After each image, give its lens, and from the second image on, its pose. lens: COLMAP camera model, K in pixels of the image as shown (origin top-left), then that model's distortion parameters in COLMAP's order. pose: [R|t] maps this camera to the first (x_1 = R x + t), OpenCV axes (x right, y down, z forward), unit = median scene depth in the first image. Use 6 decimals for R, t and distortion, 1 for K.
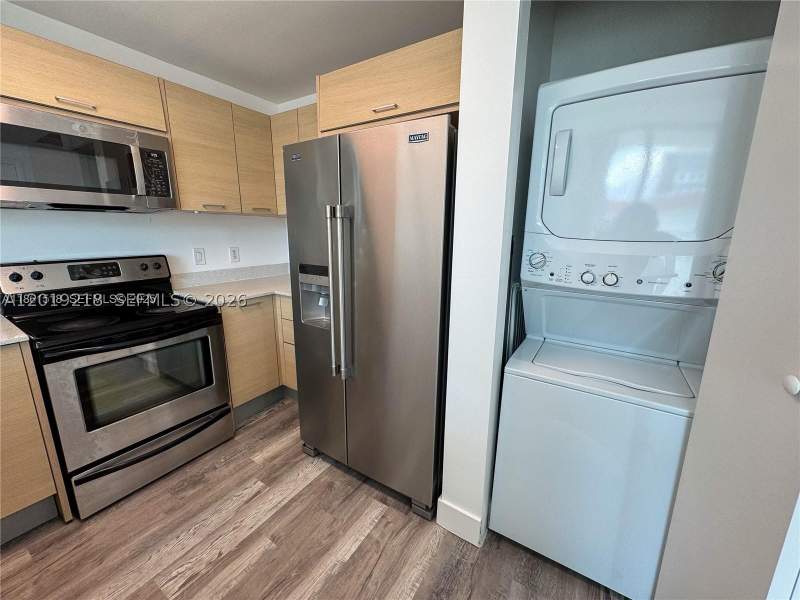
lens RADIAL K [[320.9, 0, 400.0], [0, 320.9, 300.0], [0, 0, 1]] dist [-0.003676, 0.000109]
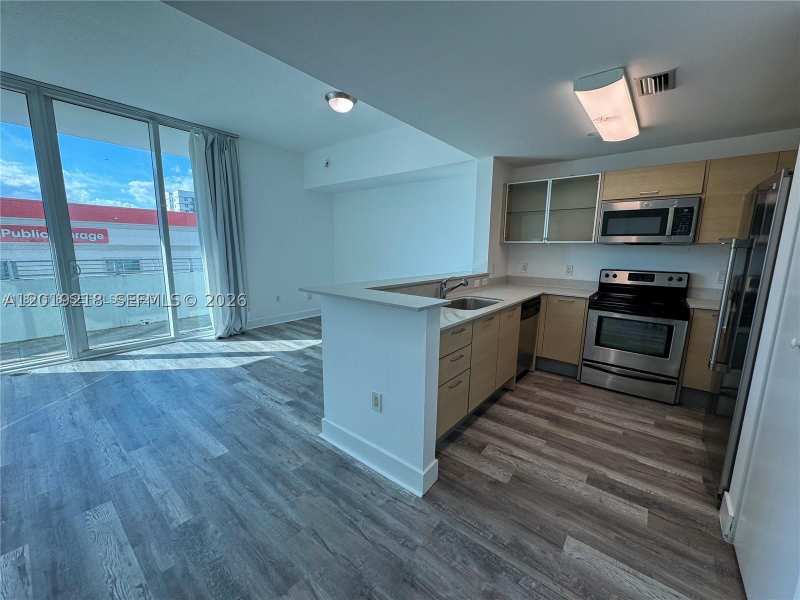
lens RADIAL K [[320.9, 0, 400.0], [0, 320.9, 300.0], [0, 0, 1]] dist [-0.003676, 0.000109]
pose [[-0.116783, 0.149554, -0.981833, 1.073072], [-0.232775, 0.956938, 0.173450, 0.039560], [0.965493, 0.248802, -0.076941, -0.164211]]
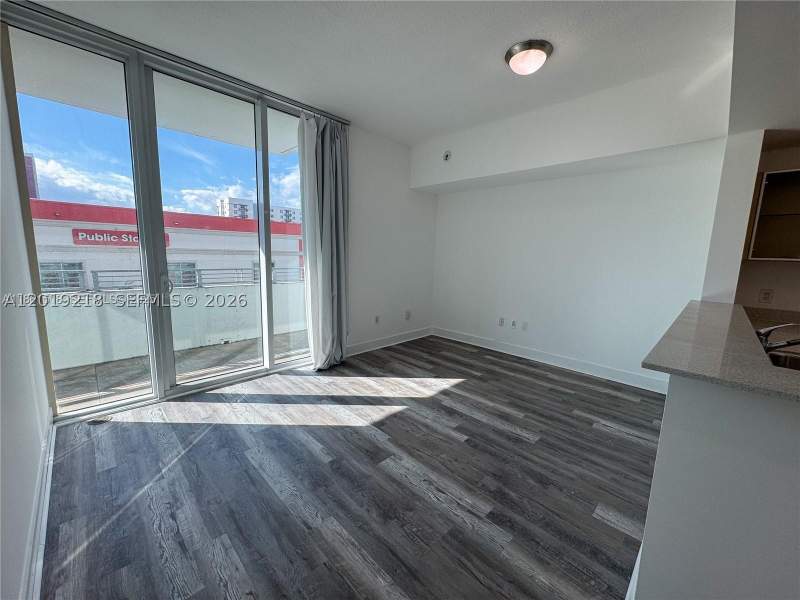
lens RADIAL K [[320.9, 0, 400.0], [0, 320.9, 300.0], [0, 0, 1]] dist [-0.003676, 0.000109]
pose [[-0.220038, 0.125518, -0.967382, 0.576124], [-0.243144, 0.953331, 0.179000, 0.190069], [0.944703, 0.274600, -0.179250, -0.984498]]
